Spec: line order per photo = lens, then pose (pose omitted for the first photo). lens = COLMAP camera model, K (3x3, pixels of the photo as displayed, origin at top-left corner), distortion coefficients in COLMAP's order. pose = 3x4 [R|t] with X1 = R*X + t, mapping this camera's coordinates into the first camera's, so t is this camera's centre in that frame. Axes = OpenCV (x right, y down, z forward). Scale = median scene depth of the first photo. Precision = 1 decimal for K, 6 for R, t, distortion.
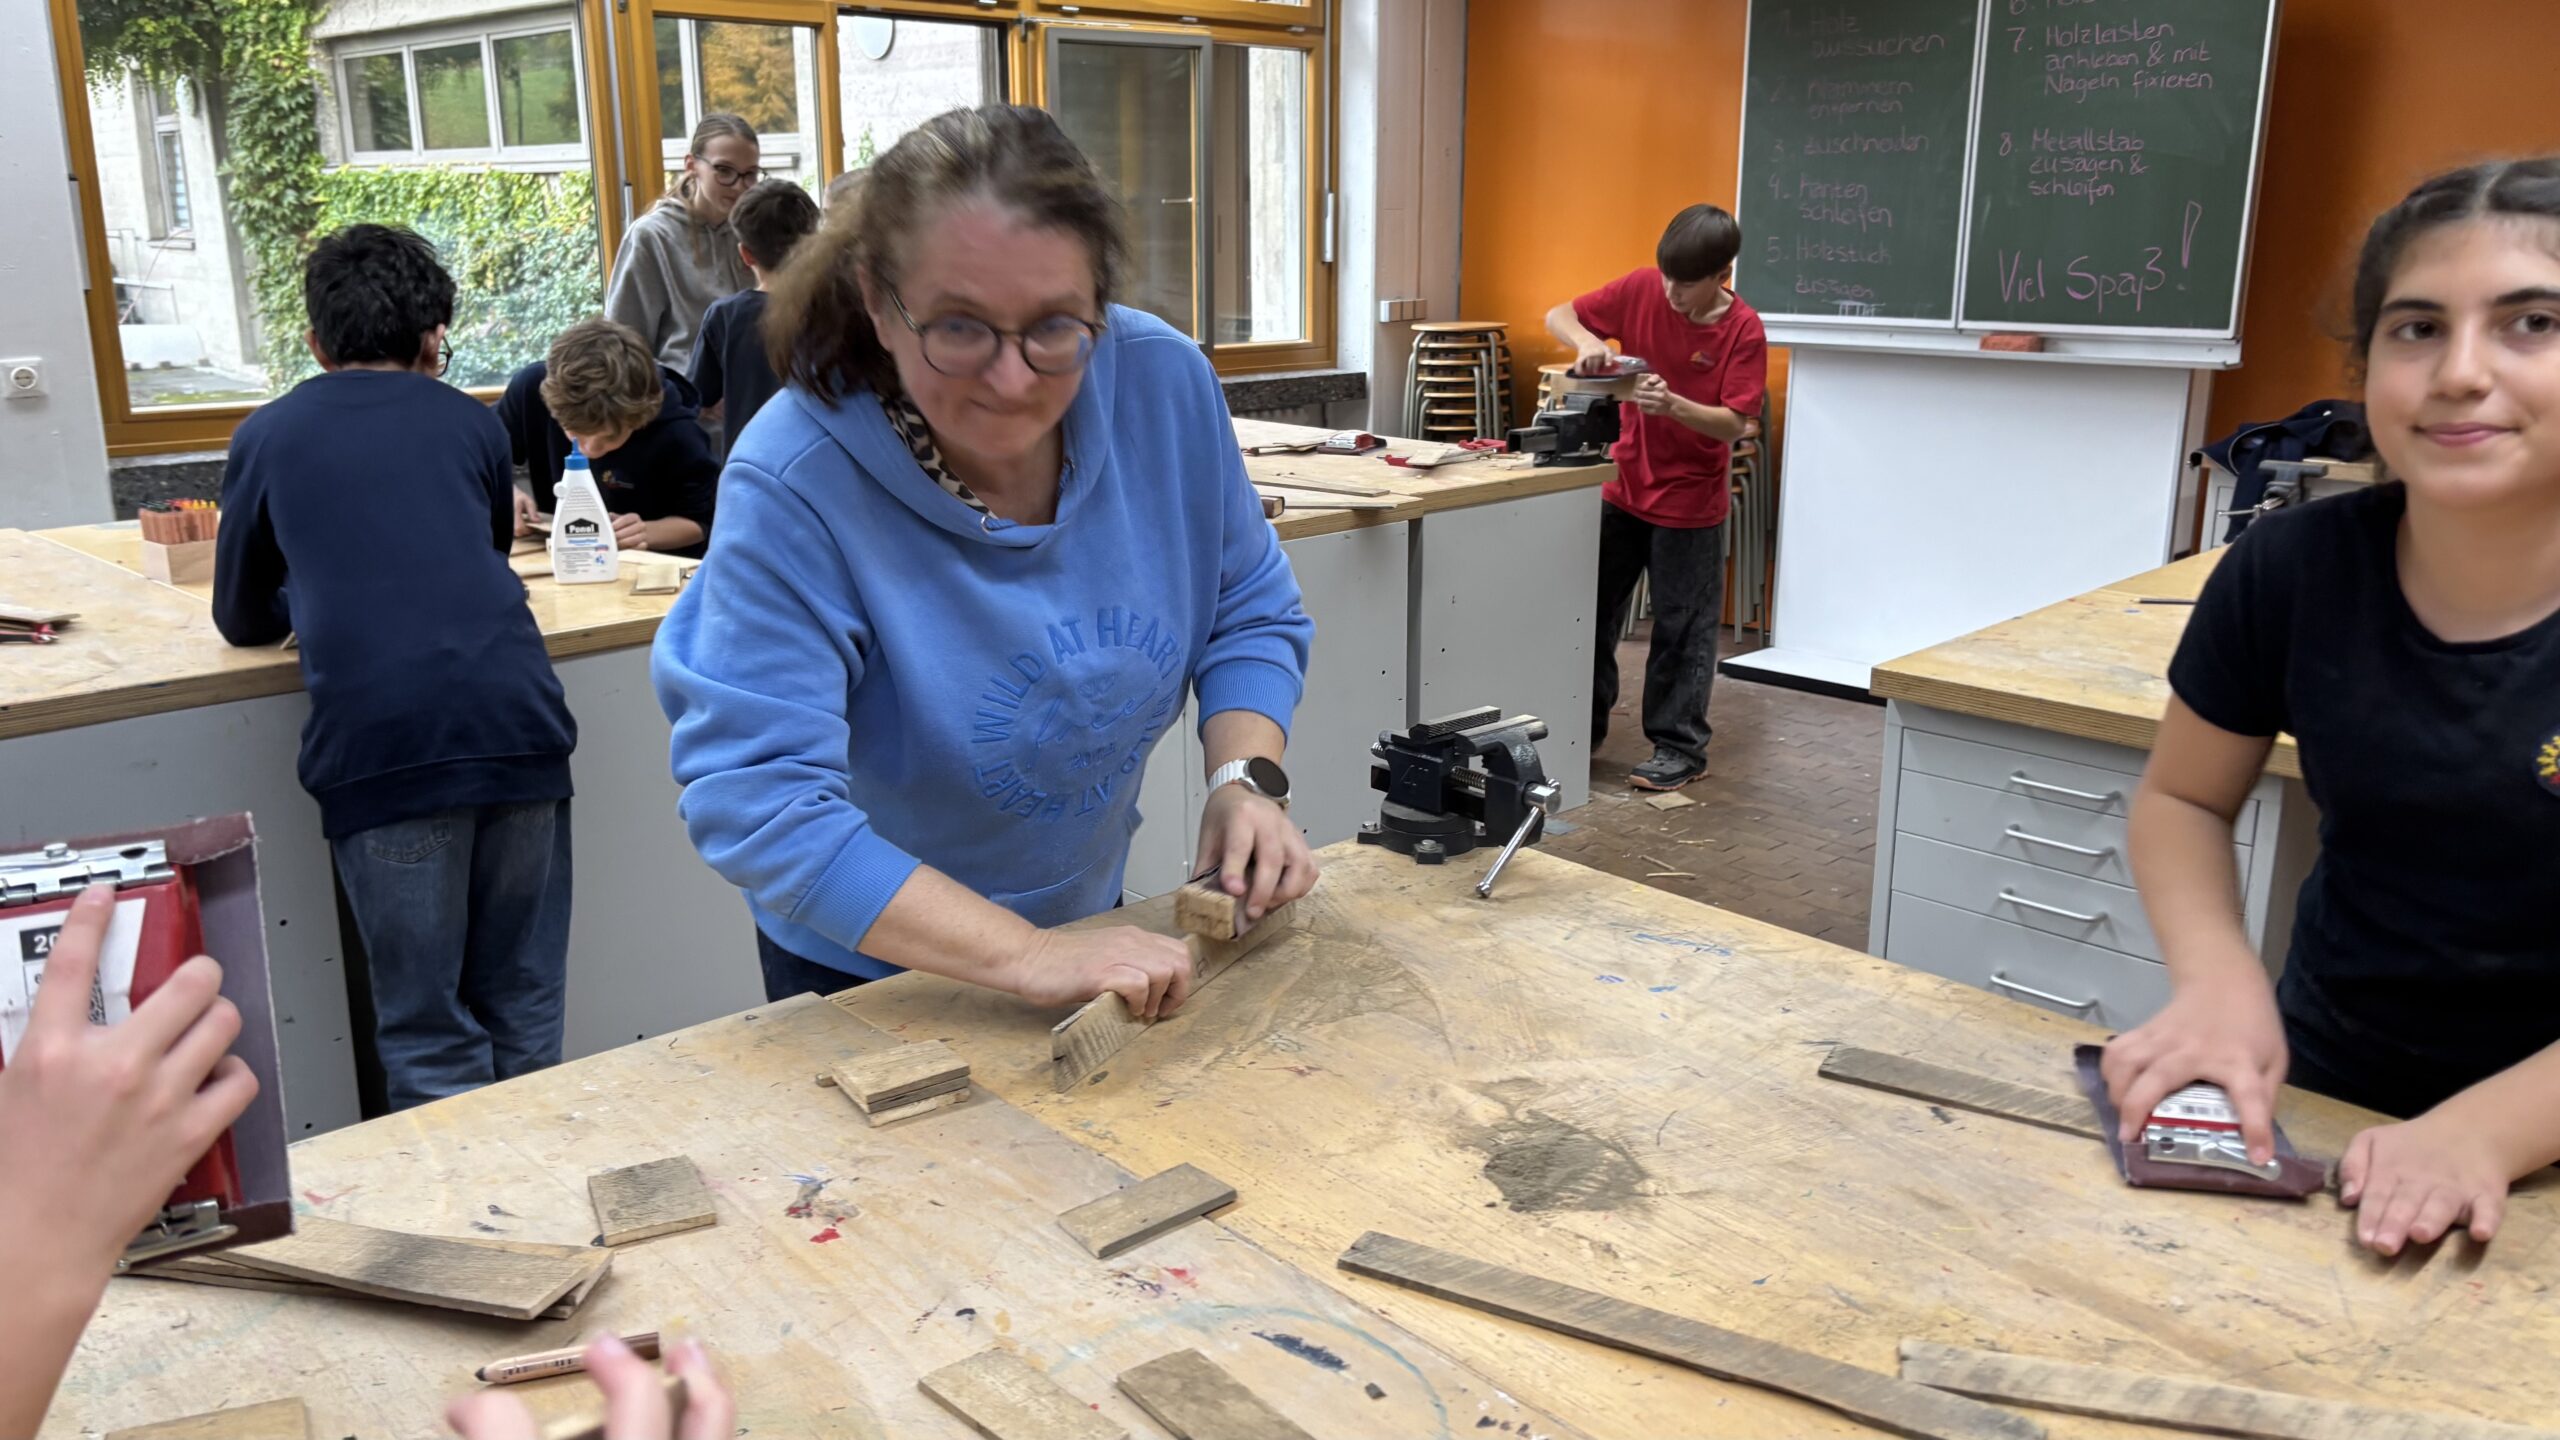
lens RADIAL K [[2005.3, 0, 1277.6], [0, 2005.3, 728.7], [0, 0, 1]] dist [0.061241, -0.014965]
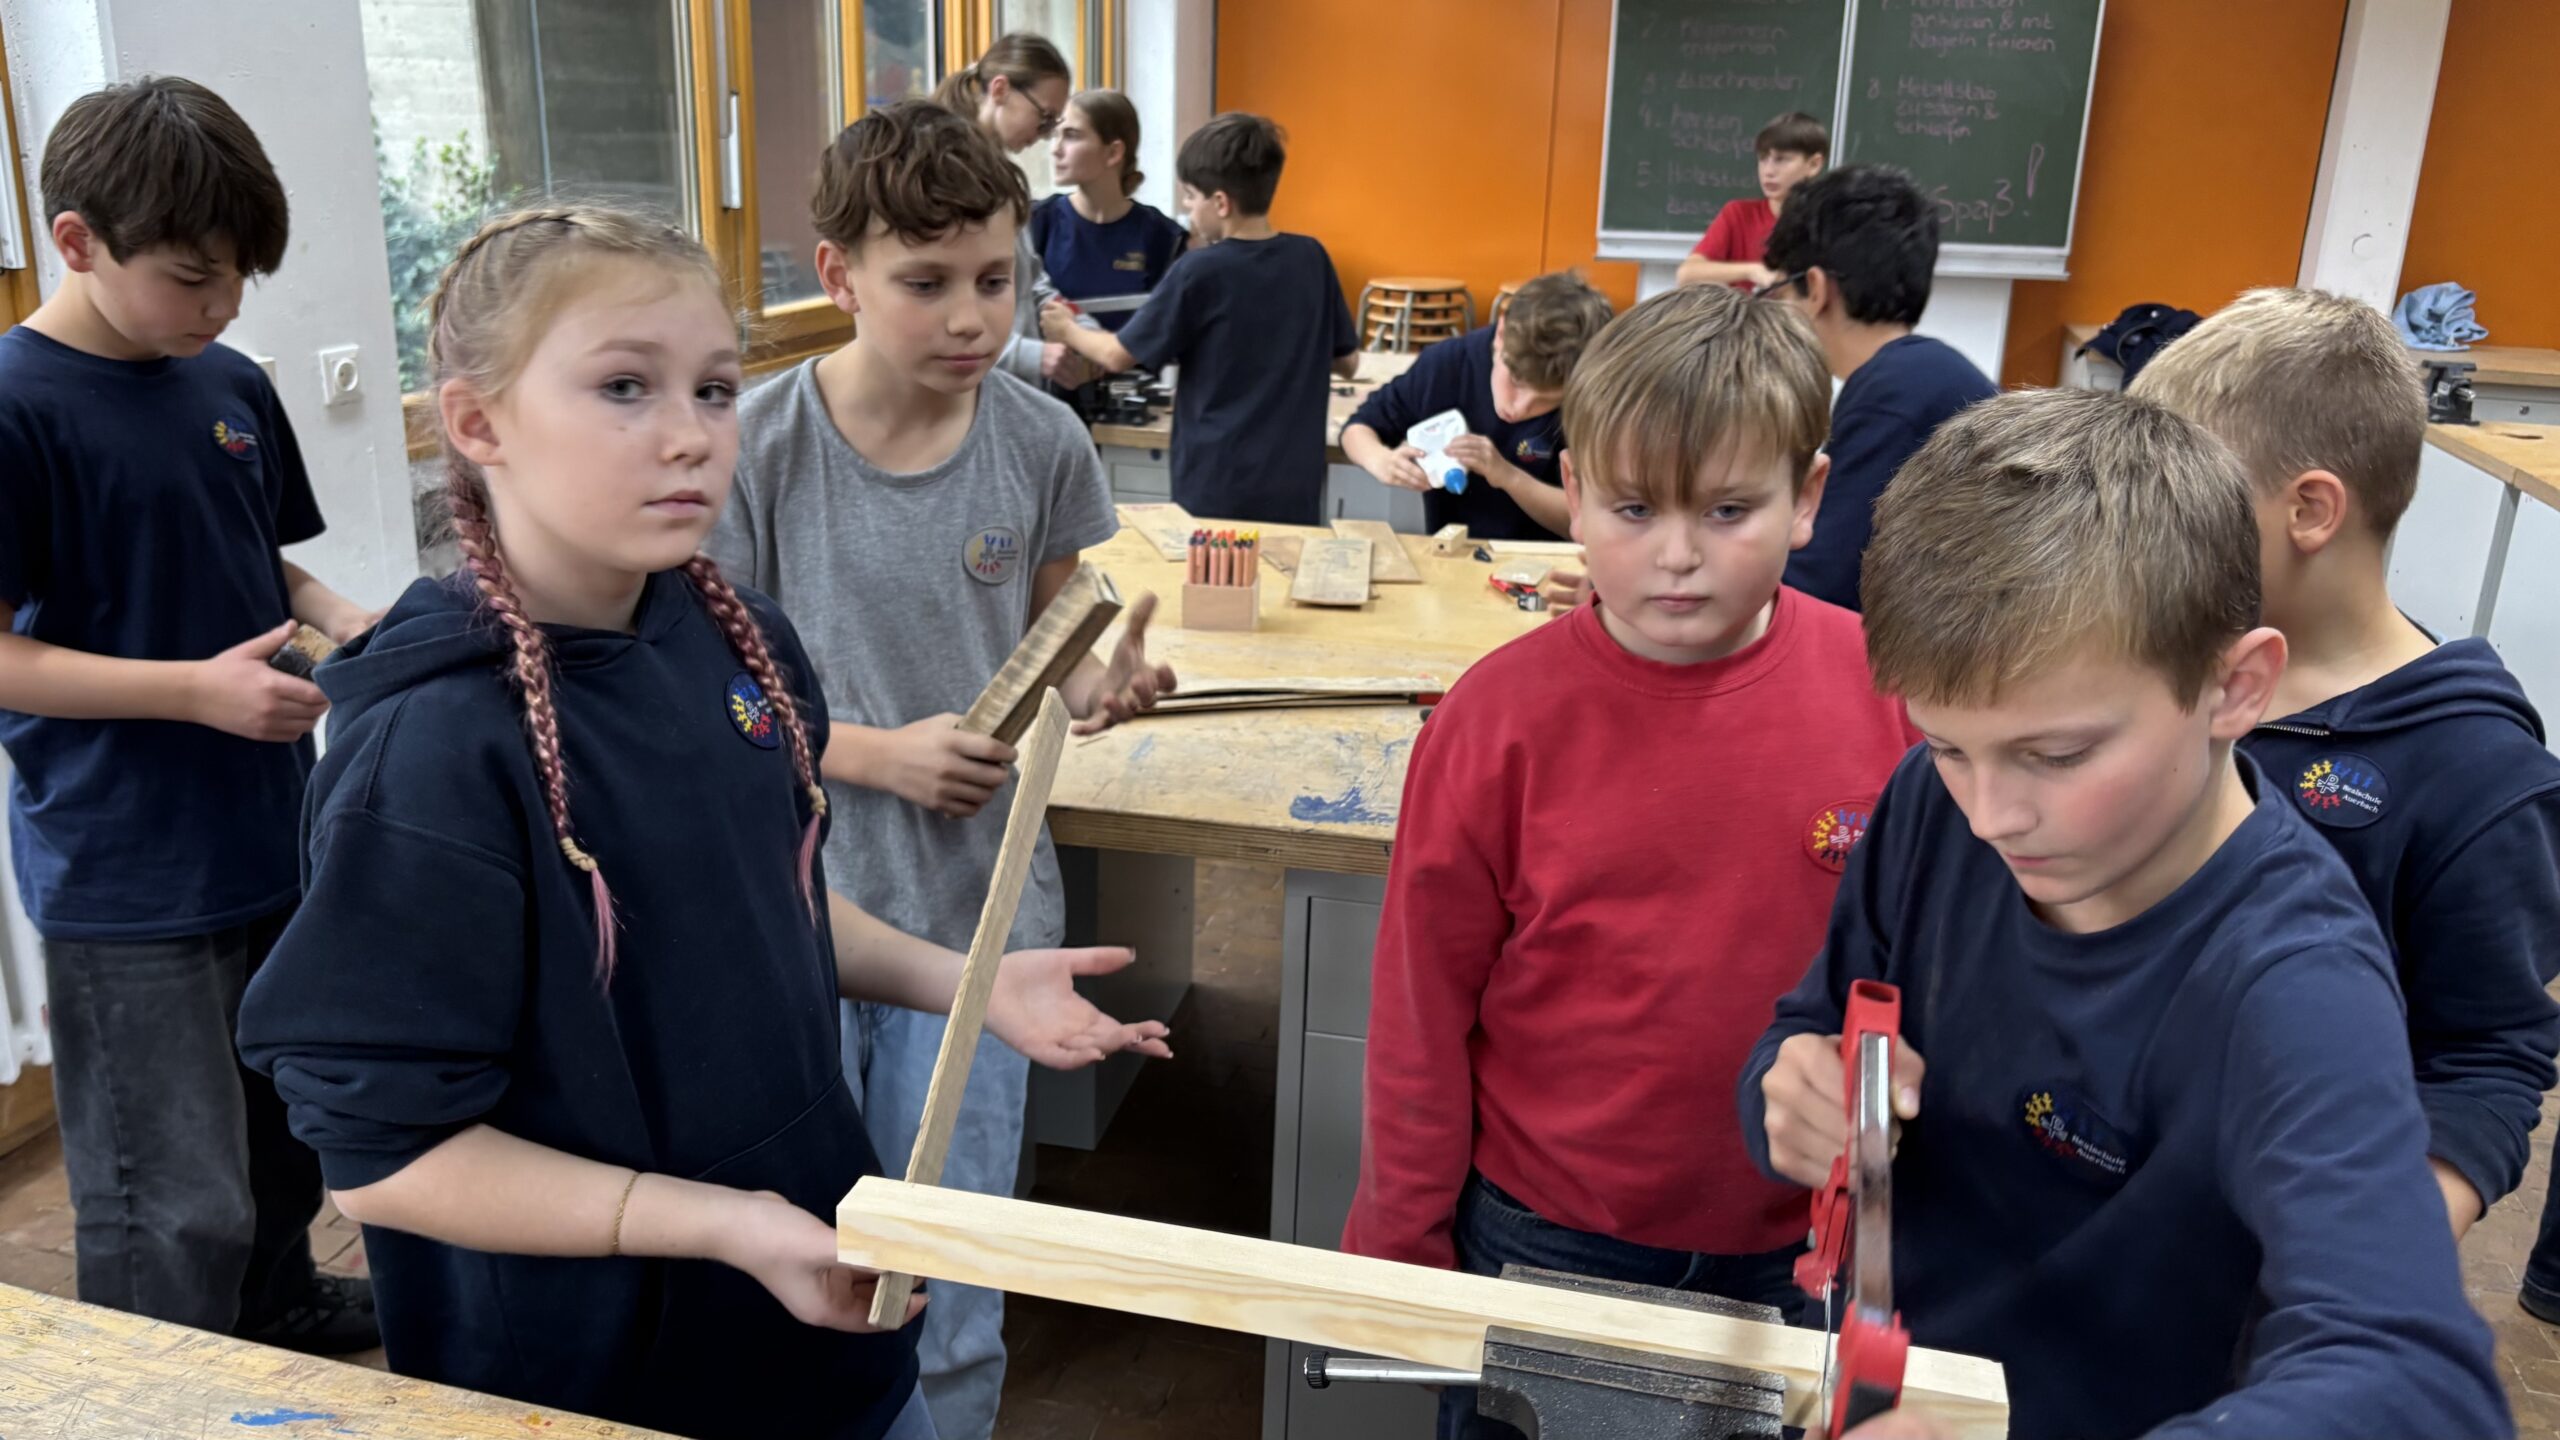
lens RADIAL K [[2005.3, 0, 1279.7], [0, 2005.3, 713.4], [0, 0, 1]] dist [0.061241, -0.014965]
pose [[0.836454, -0.135529, 0.531015, -0.614981], [0.105772, 0.990645, 0.086227, -0.068928], [-0.537734, -0.015959, 0.842964, 0.196256]]
